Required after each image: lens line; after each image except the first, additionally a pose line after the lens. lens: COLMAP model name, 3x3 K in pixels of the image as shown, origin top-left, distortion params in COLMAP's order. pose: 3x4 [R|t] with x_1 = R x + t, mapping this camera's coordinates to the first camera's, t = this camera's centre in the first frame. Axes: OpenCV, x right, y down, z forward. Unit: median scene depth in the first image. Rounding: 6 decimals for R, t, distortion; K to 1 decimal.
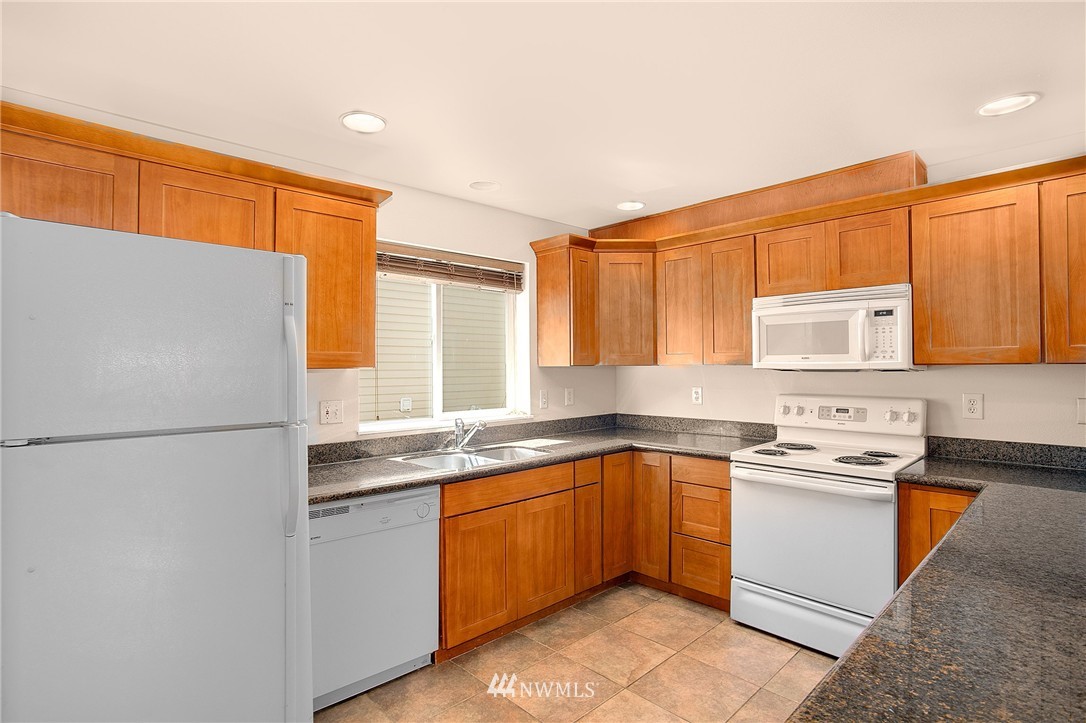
lens RADIAL K [[555.1, 0, 544.8], [0, 555.1, 357.9], [0, 0, 1]] dist [-0.006695, -0.000356]
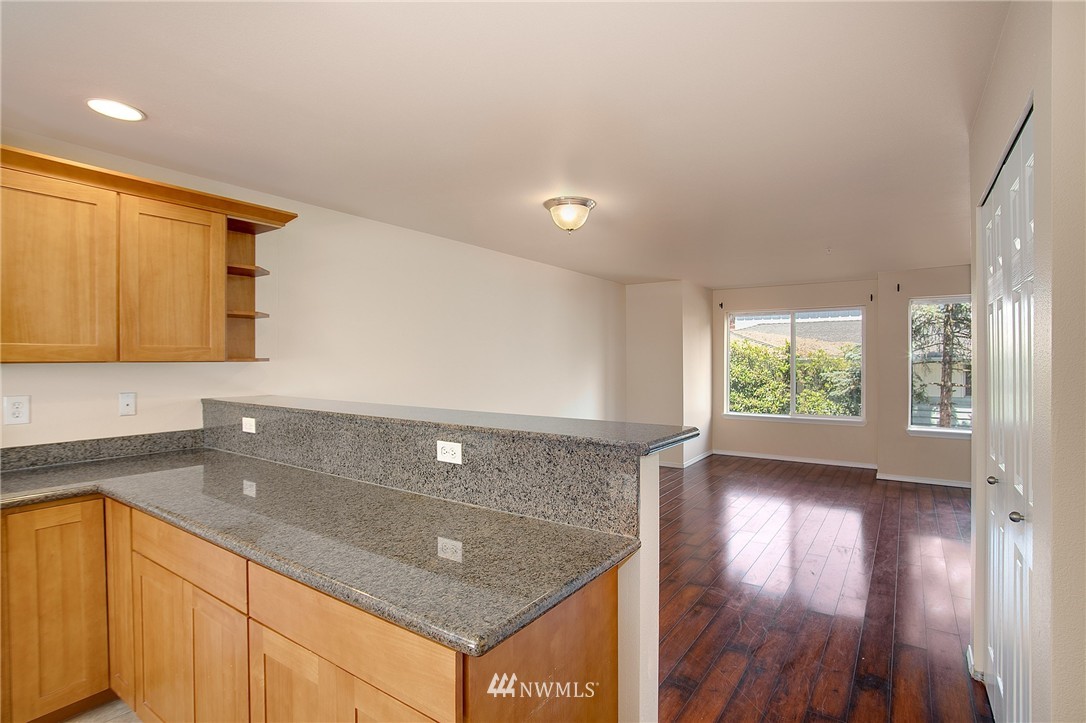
lens RADIAL K [[555.1, 0, 545.0], [0, 555.1, 362.9], [0, 0, 1]] dist [-0.006695, -0.000356]
pose [[-0.229040, -0.000933, 0.973417, -0.321258], [-0.009238, 0.999957, -0.001215, 0.005347], [-0.973373, -0.009271, -0.229039, 0.425522]]
